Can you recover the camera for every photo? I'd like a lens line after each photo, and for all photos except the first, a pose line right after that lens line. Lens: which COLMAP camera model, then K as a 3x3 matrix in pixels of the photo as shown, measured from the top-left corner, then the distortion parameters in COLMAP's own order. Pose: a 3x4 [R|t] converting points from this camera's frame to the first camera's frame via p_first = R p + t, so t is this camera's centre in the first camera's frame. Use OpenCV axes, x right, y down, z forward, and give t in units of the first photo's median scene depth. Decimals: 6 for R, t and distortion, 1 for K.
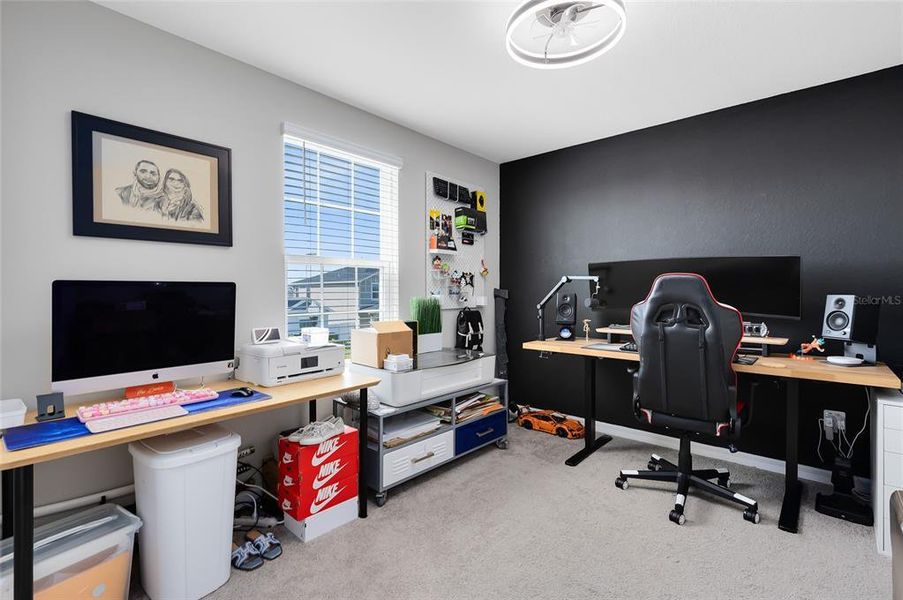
lens RADIAL K [[413.9, 0, 452.4], [0, 413.9, 302.0], [0, 0, 1]] dist [0.002214, 0.000093]
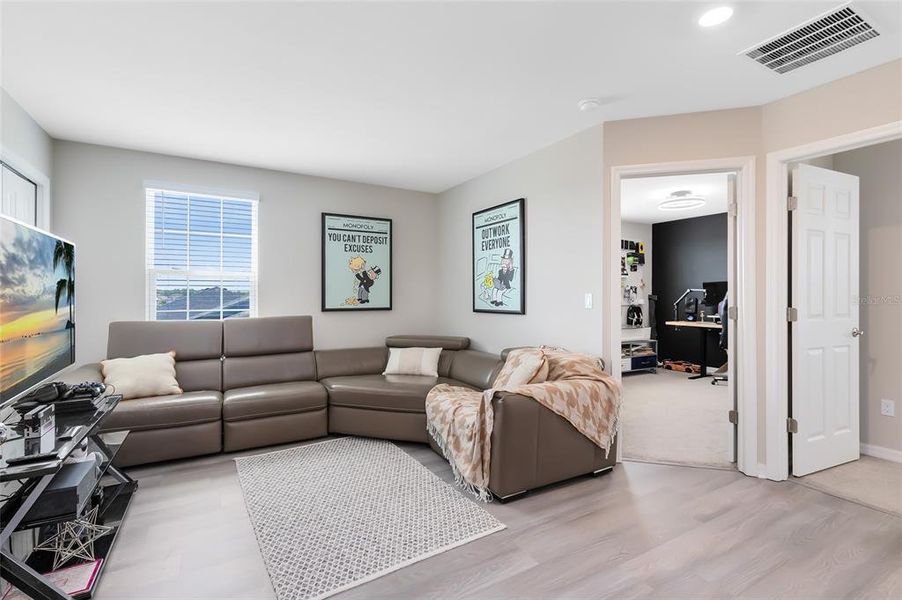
lens RADIAL K [[413.4, 0, 451.9], [0, 413.4, 302.0], [0, 0, 1]] dist [0.002214, 0.000093]
pose [[0.949506, 0.006178, -0.313688, -0.163003], [-0.010103, 0.999890, -0.010890, 0.030237], [0.313586, 0.013509, 0.949464, -1.082631]]
